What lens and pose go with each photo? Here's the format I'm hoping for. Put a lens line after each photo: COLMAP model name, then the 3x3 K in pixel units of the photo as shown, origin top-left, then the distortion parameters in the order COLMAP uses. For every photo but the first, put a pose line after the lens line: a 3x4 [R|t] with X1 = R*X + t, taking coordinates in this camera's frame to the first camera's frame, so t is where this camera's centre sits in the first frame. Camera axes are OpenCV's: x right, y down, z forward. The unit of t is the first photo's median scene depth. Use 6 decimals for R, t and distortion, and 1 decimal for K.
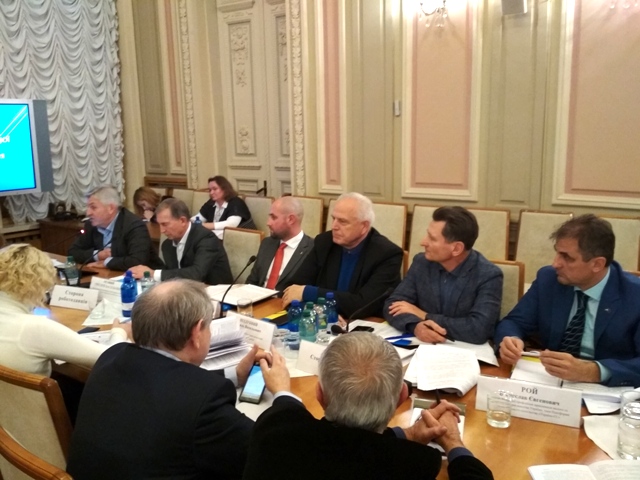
lens RADIAL K [[605.9, 0, 320.0], [0, 605.9, 240.0], [0, 0, 1]] dist [0.025340, -0.015335]
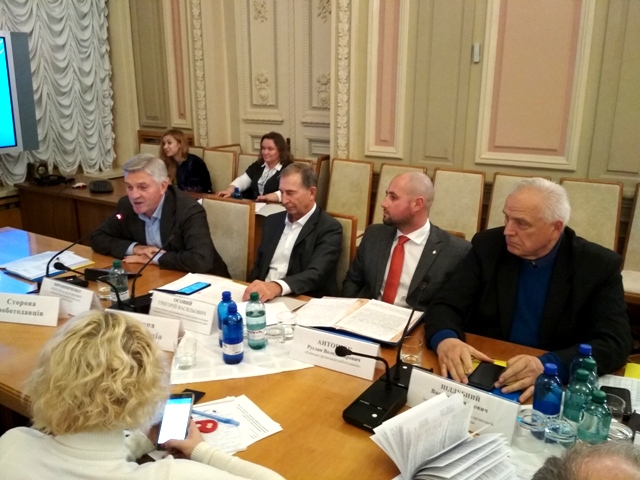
lens RADIAL K [[619.2, 0, 320.0], [0, 619.2, 240.0], [0, 0, 1]] dist [0.012525, -0.032035]
pose [[0.997498, 0.003151, 0.070625, -0.110770], [-0.008622, 0.996970, 0.077306, -0.024640], [-0.070167, -0.077722, 0.994503, 0.138414]]
